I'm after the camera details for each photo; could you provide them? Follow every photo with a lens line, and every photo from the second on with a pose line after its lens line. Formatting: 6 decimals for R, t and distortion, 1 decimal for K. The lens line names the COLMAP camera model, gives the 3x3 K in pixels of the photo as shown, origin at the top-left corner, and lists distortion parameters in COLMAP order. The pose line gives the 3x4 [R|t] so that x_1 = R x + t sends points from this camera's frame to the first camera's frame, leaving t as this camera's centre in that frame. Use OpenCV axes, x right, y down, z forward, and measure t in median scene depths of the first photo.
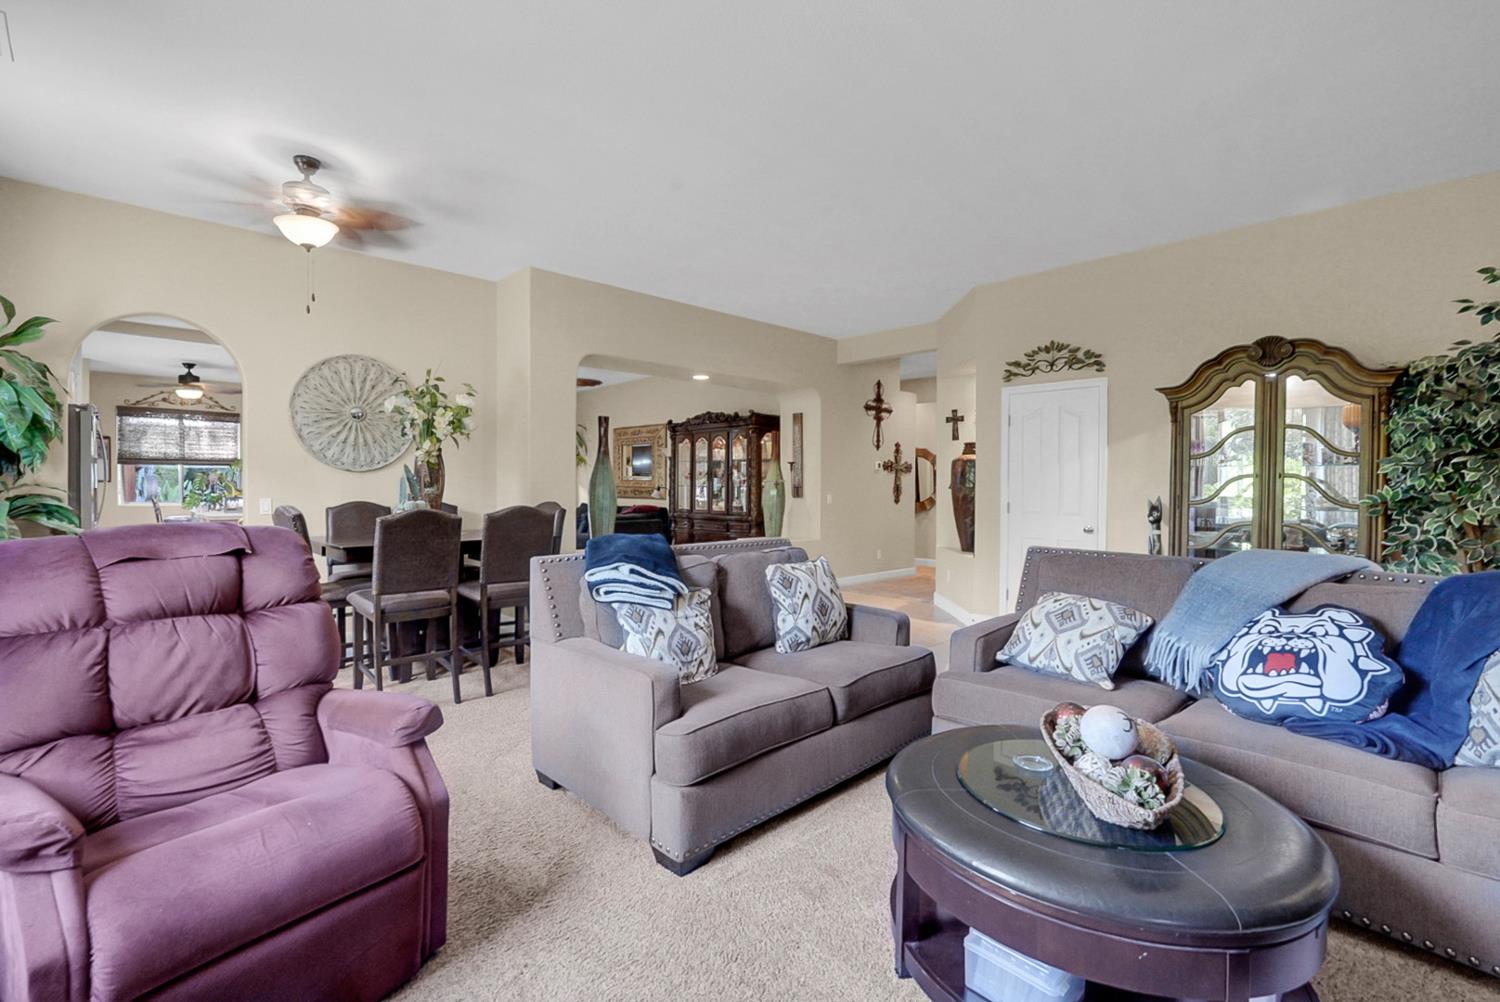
lens RADIAL K [[654.4, 0, 748.9], [0, 654.4, 503.1], [0, 0, 1]] dist [0.001049, 0.001181]
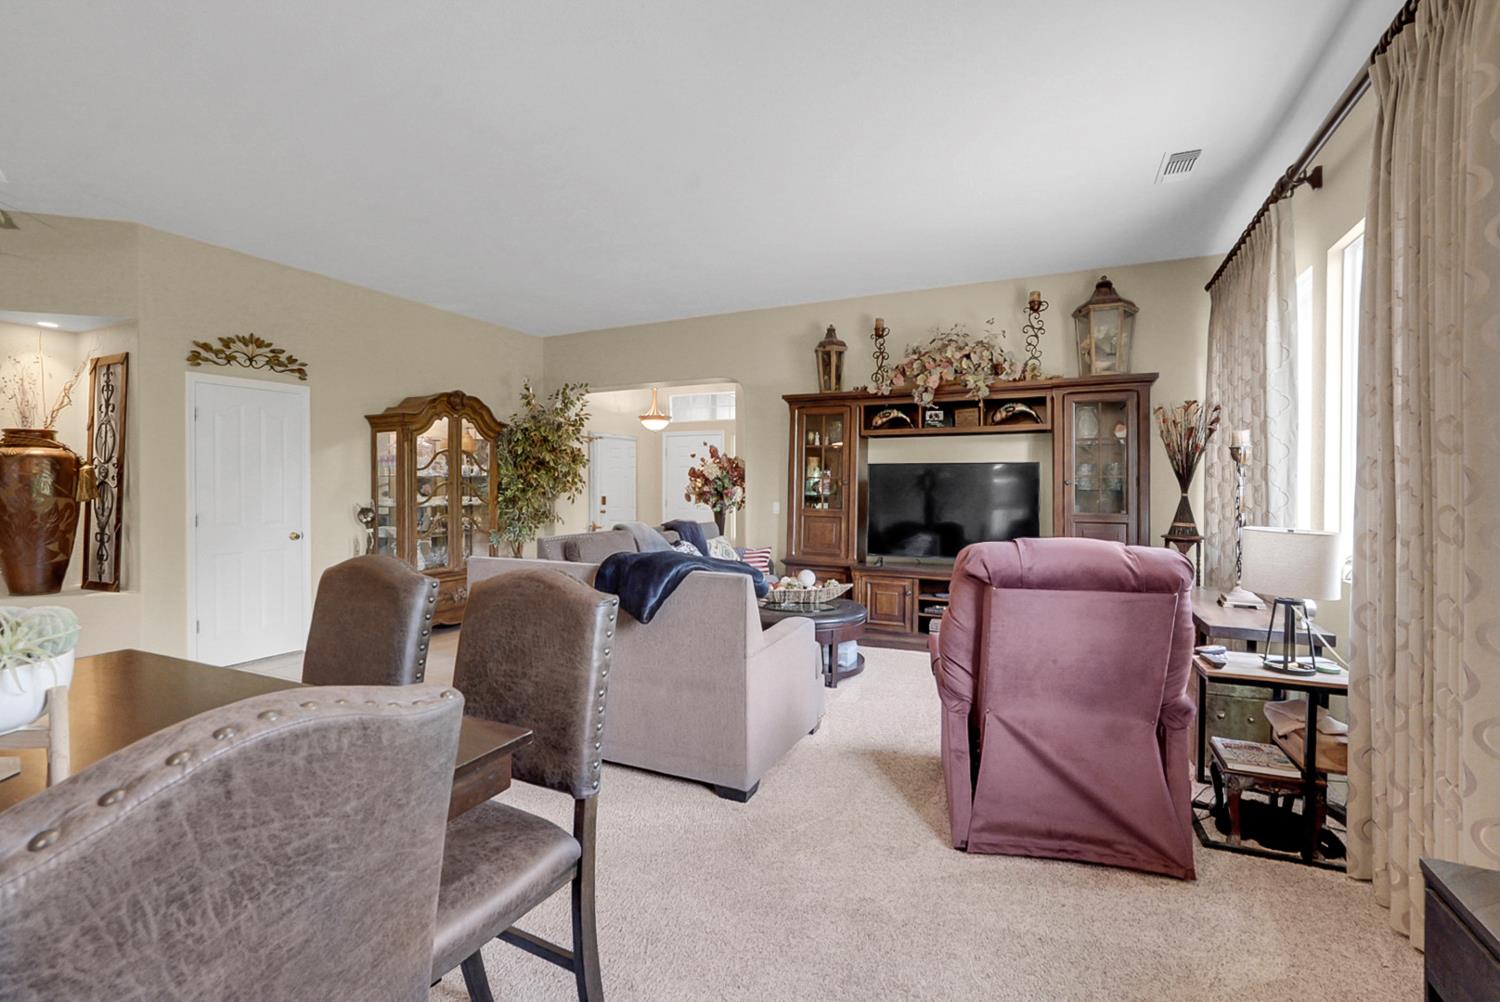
lens RADIAL K [[671.0, 0, 752.2], [0, 671.0, 488.6], [0, 0, 1]] dist [-0.000177, 0.000175]
pose [[-0.359934, -0.006972, 0.932952, -0.675459], [0.034989, 0.999168, 0.020966, -0.030374], [-0.932322, 0.040189, -0.359390, 0.724957]]
